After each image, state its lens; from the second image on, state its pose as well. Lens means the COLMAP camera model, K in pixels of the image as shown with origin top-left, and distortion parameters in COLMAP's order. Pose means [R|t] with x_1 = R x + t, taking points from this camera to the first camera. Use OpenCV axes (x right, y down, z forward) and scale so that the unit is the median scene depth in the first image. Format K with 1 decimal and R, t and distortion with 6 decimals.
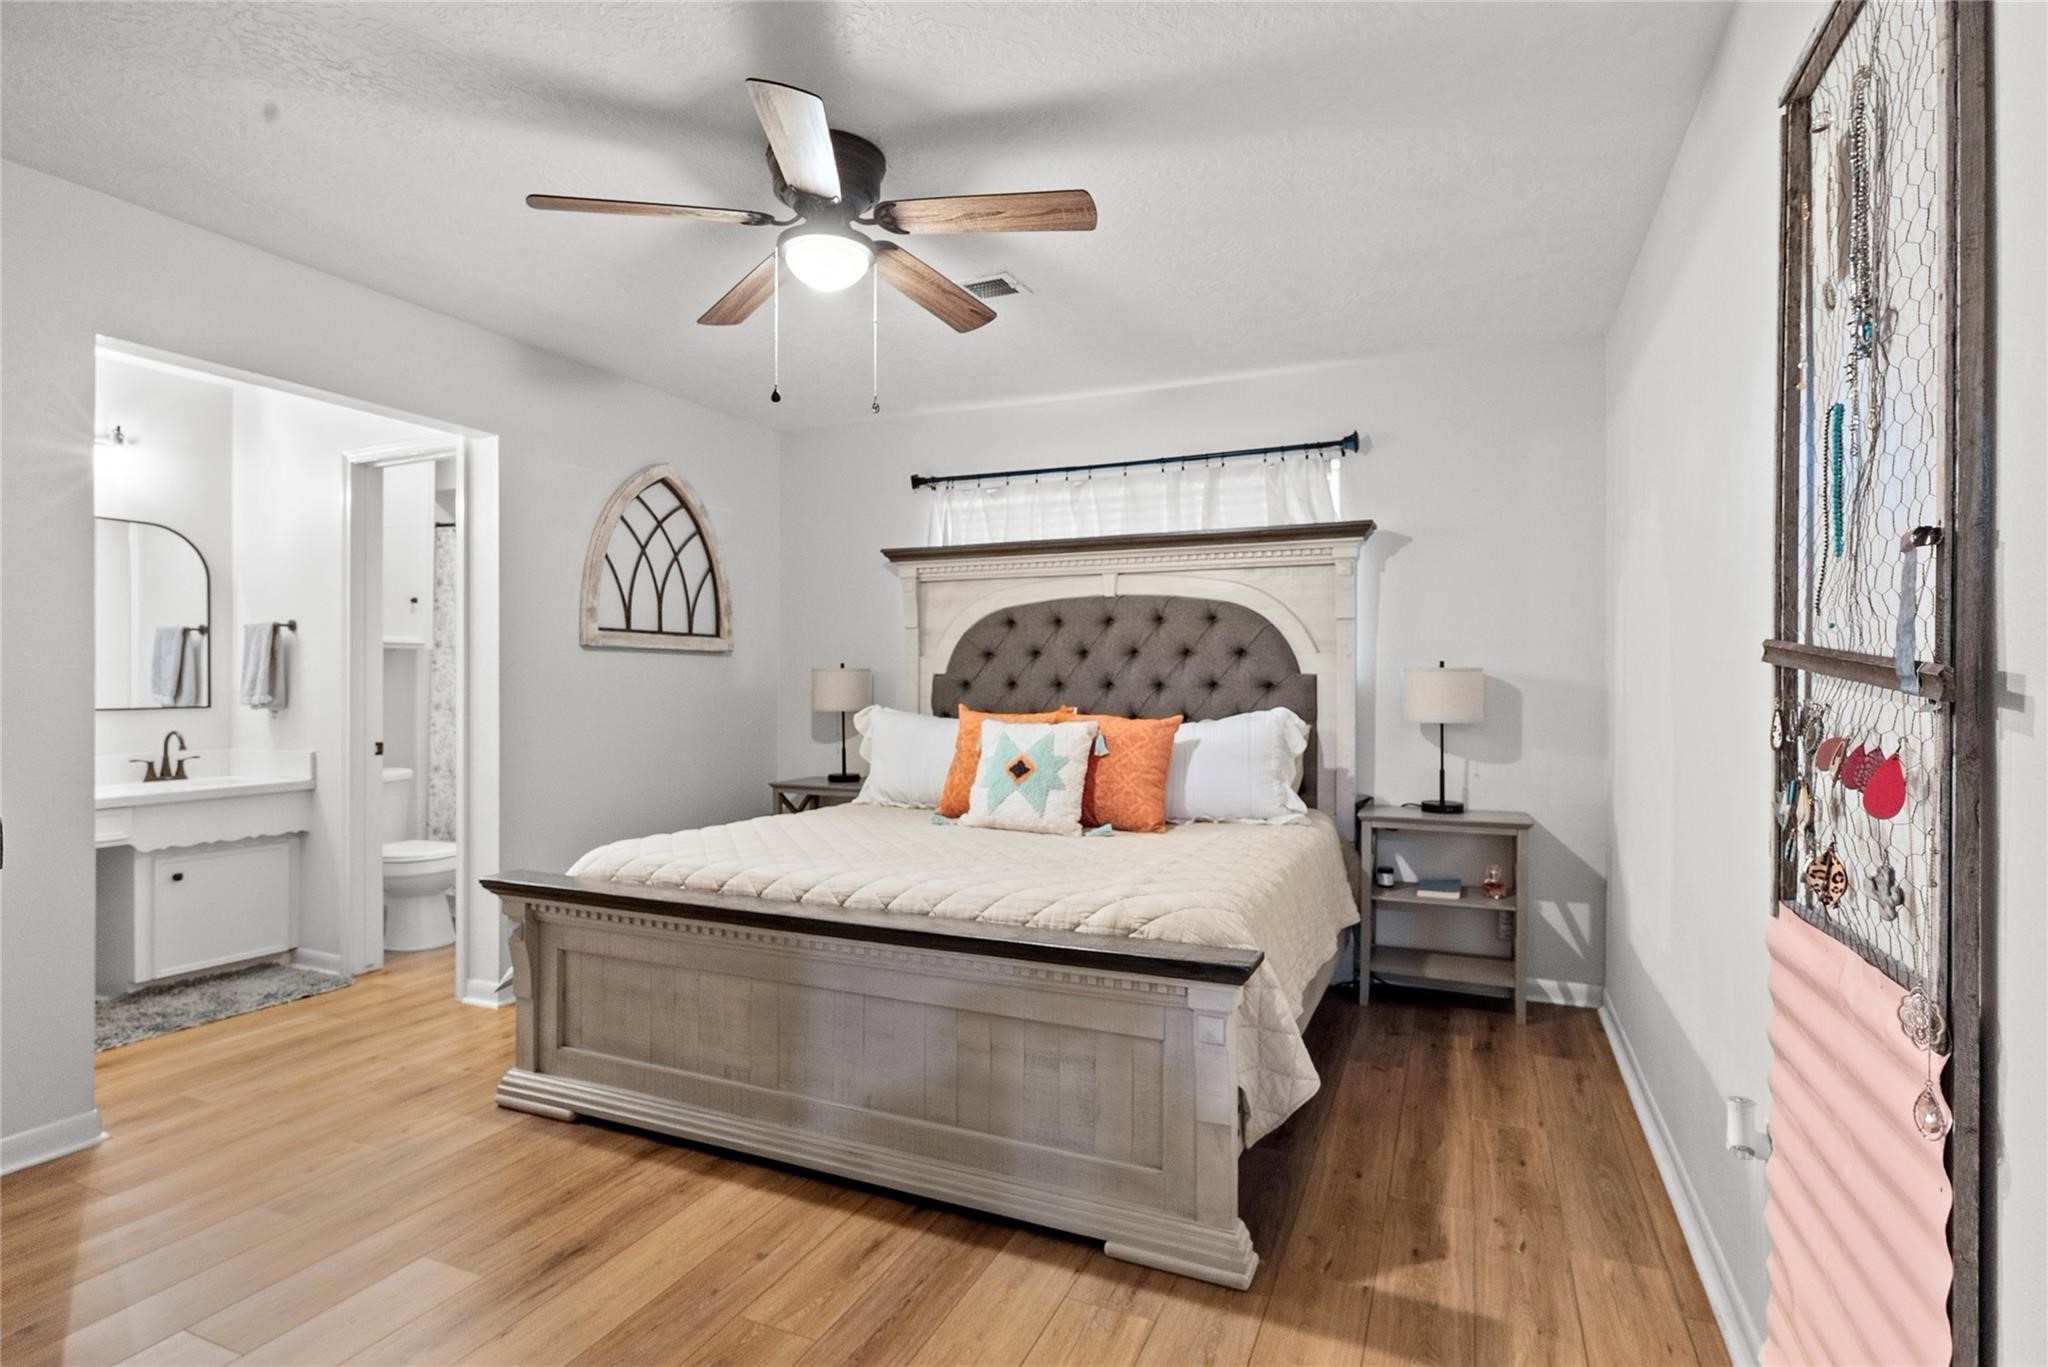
lens RADIAL K [[1010.3, 0, 1021.7], [0, 1010.3, 683.5], [0, 0, 1]] dist [-0.005339, -0.000240]
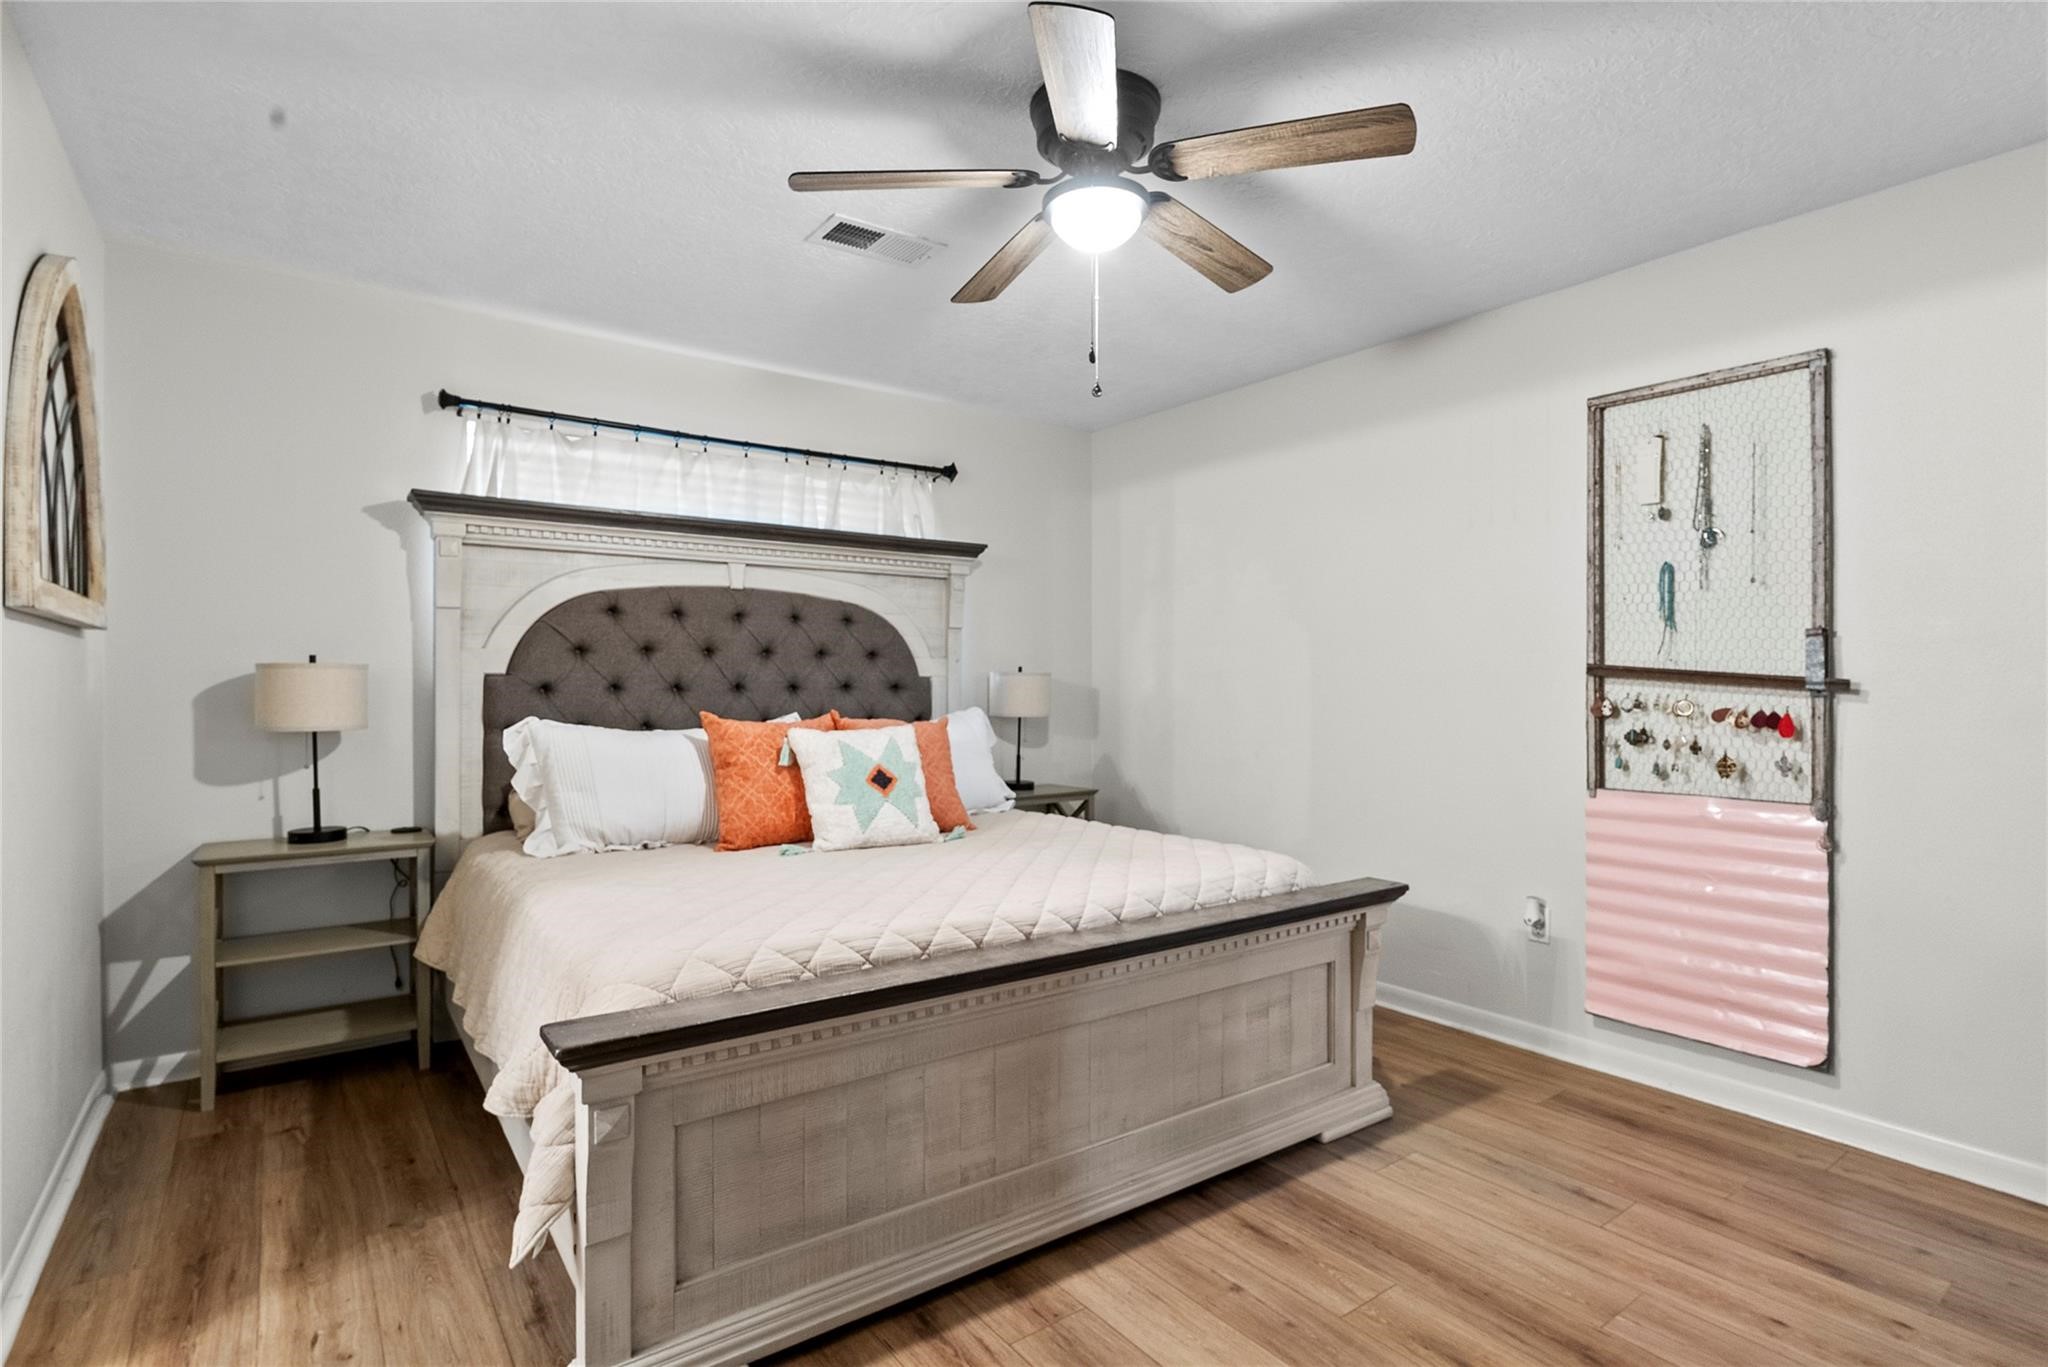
lens RADIAL K [[1010.3, 0, 1024.2], [0, 1010.3, 679.5], [0, 0, 1]] dist [-0.005339, -0.000240]
pose [[0.500537, 0.001712, 0.865713, -0.598409], [0.000339, 0.999998, -0.002173, -0.003263], [-0.865715, 0.001381, 0.500536, 0.350306]]
